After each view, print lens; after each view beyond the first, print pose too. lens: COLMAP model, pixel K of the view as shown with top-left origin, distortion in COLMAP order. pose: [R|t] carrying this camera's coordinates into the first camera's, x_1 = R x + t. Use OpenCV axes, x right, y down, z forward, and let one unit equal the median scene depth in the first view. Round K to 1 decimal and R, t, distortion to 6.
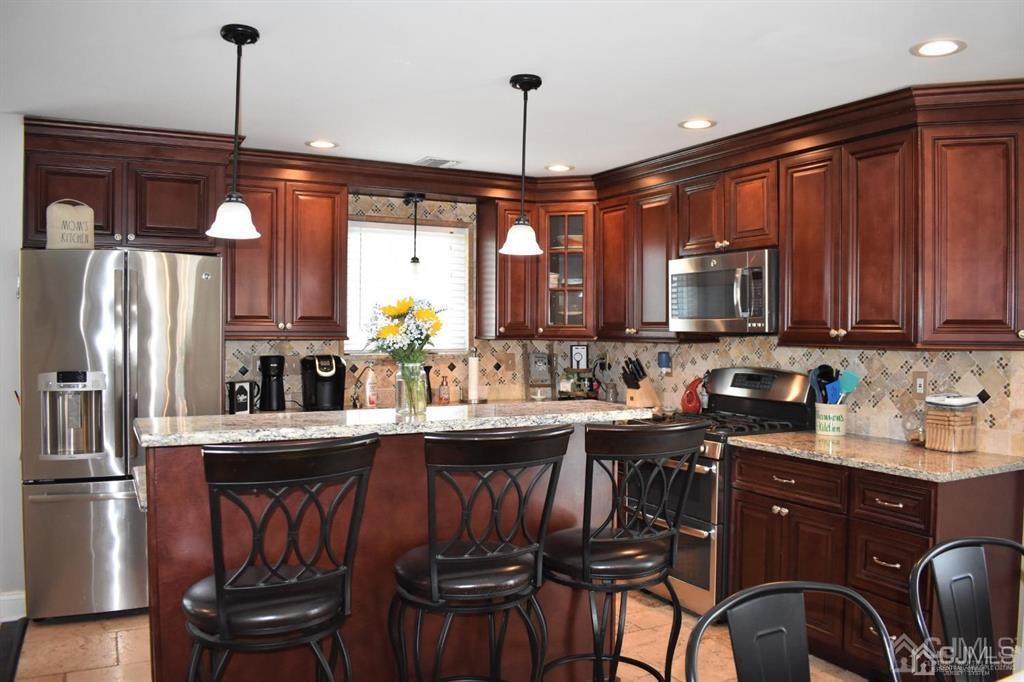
lens RADIAL K [[798.9, 0, 512.0], [0, 798.9, 341.0], [0, 0, 1]] dist [-0.092117, 0.009136]
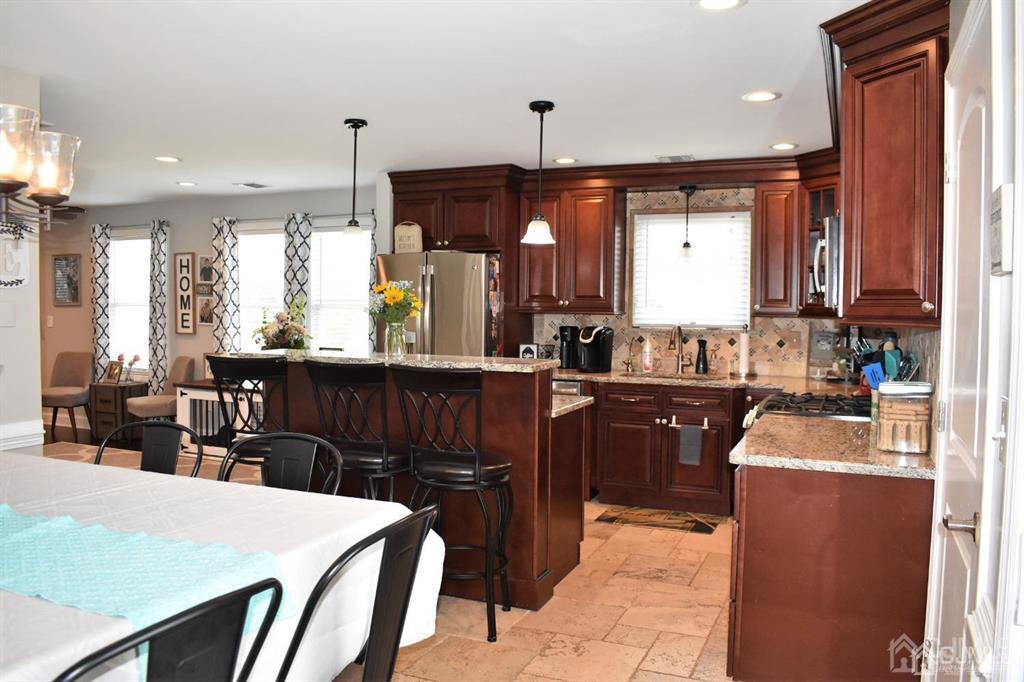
lens RADIAL K [[798.9, 0, 512.0], [0, 798.9, 341.0], [0, 0, 1]] dist [-0.092117, 0.009136]
pose [[0.630336, 0.034550, -0.775553, 0.673903], [-0.019833, 0.999400, 0.028403, 0.007931], [0.776069, -0.002522, 0.630643, 0.114345]]
